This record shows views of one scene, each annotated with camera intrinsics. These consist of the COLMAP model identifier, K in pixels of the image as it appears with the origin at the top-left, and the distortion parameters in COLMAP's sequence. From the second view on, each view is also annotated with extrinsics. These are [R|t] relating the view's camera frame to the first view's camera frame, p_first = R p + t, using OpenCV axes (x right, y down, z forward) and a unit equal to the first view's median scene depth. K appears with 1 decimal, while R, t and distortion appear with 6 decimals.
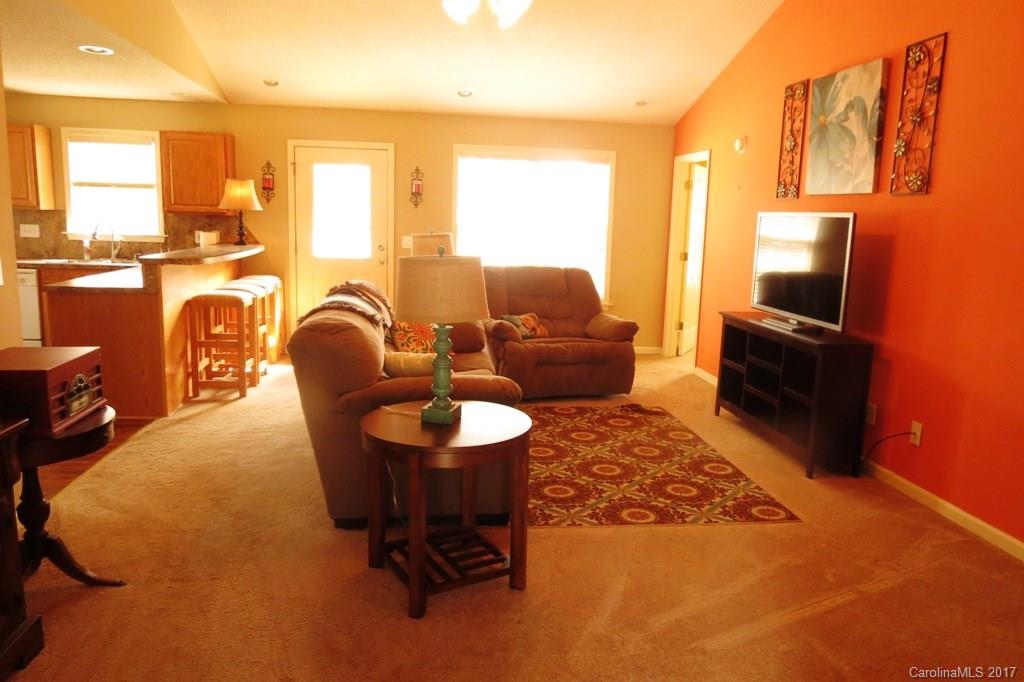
lens RADIAL K [[739.0, 0, 509.3], [0, 739.0, 334.3], [0, 0, 1]] dist [-0.002499, 0.002153]
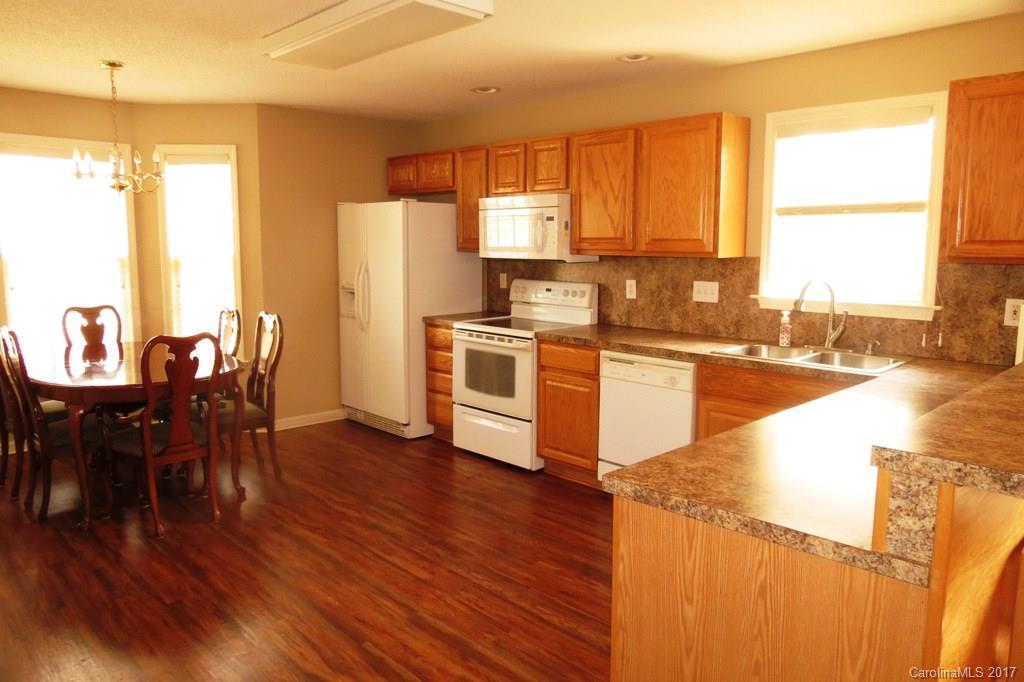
lens RADIAL K [[724.9, 0, 513.1], [0, 724.9, 338.0], [0, 0, 1]] dist [-0.015661, 0.002037]
pose [[0.600272, 0.072919, -0.796465, -0.260775], [-0.109191, 0.993983, 0.008708, -0.089192], [0.792307, 0.081740, 0.604622, 0.508816]]
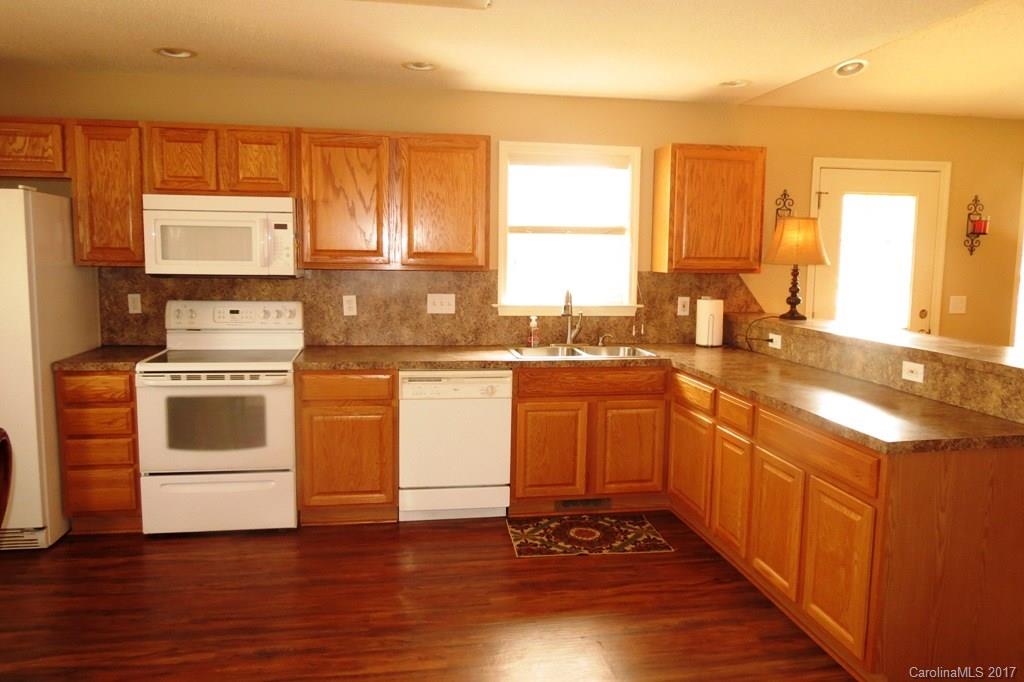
lens RADIAL K [[724.9, 0, 513.1], [0, 724.9, 338.0], [0, 0, 1]] dist [-0.015661, 0.002037]
pose [[0.999037, -0.024202, 0.036608, -0.609438], [0.025788, 0.998721, -0.043479, -0.081559], [-0.035509, 0.044381, 0.998383, 0.374700]]
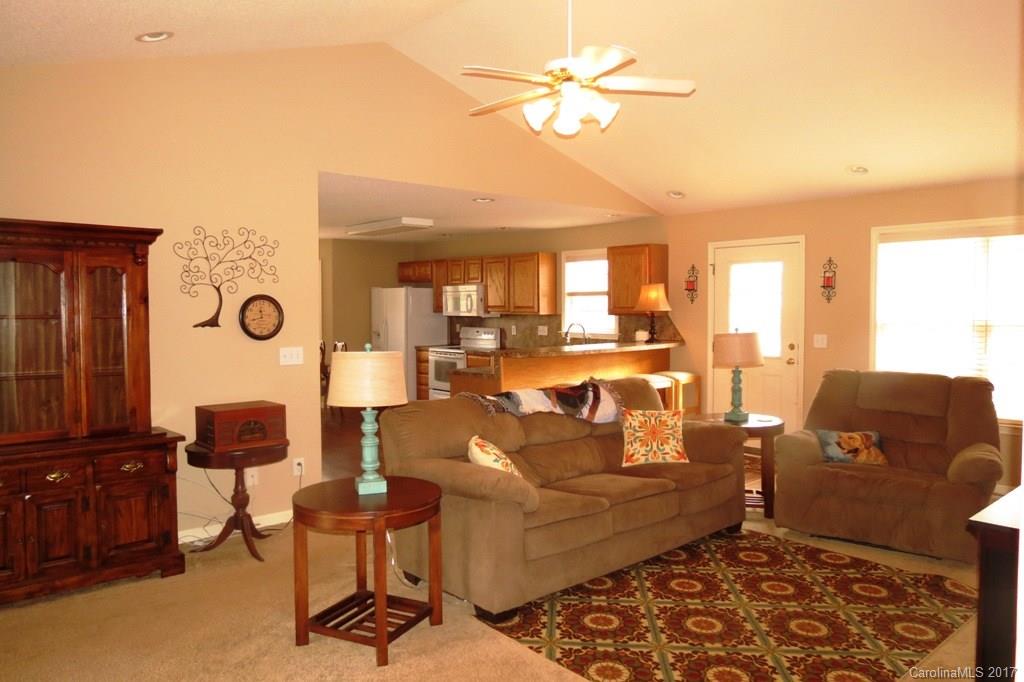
lens RADIAL K [[739.0, 0, 509.3], [0, 739.0, 334.3], [0, 0, 1]] dist [-0.002499, 0.002153]
pose [[0.570559, -0.000276, -0.821257, 0.401963], [-0.108706, 0.991175, -0.075855, -0.026571], [0.814030, 0.132556, 0.565494, 0.203046]]
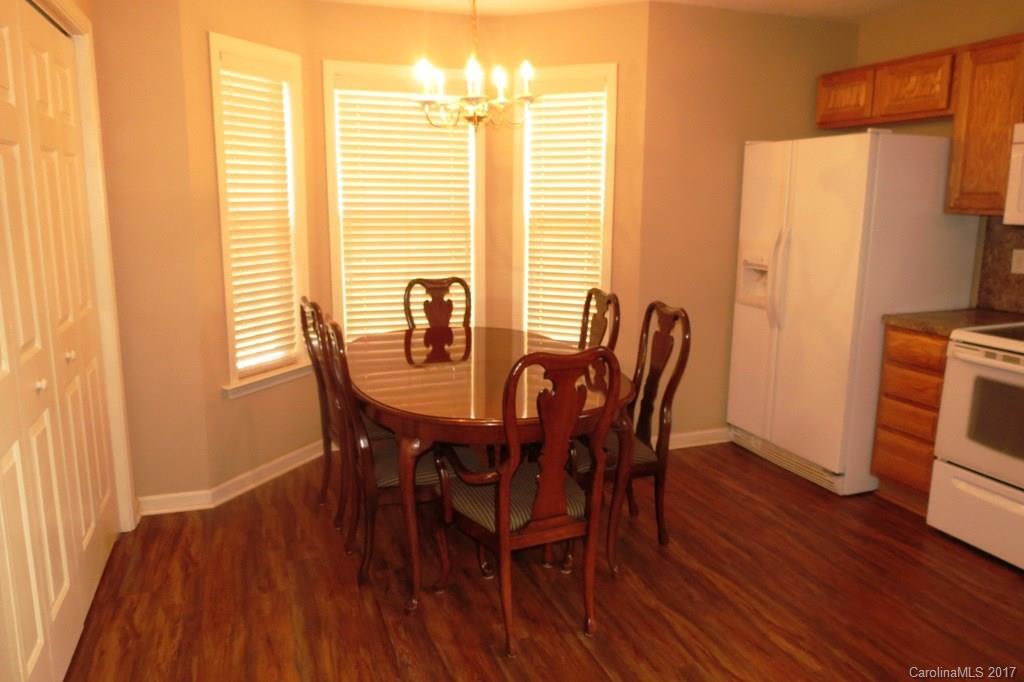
lens RADIAL K [[724.9, 0, 513.1], [0, 724.9, 338.0], [0, 0, 1]] dist [-0.015661, 0.002037]
pose [[0.228016, 0.149238, -0.962152, -0.502471], [-0.149584, 0.981821, 0.116840, -0.098313], [0.962098, 0.117282, 0.246195, 0.532039]]
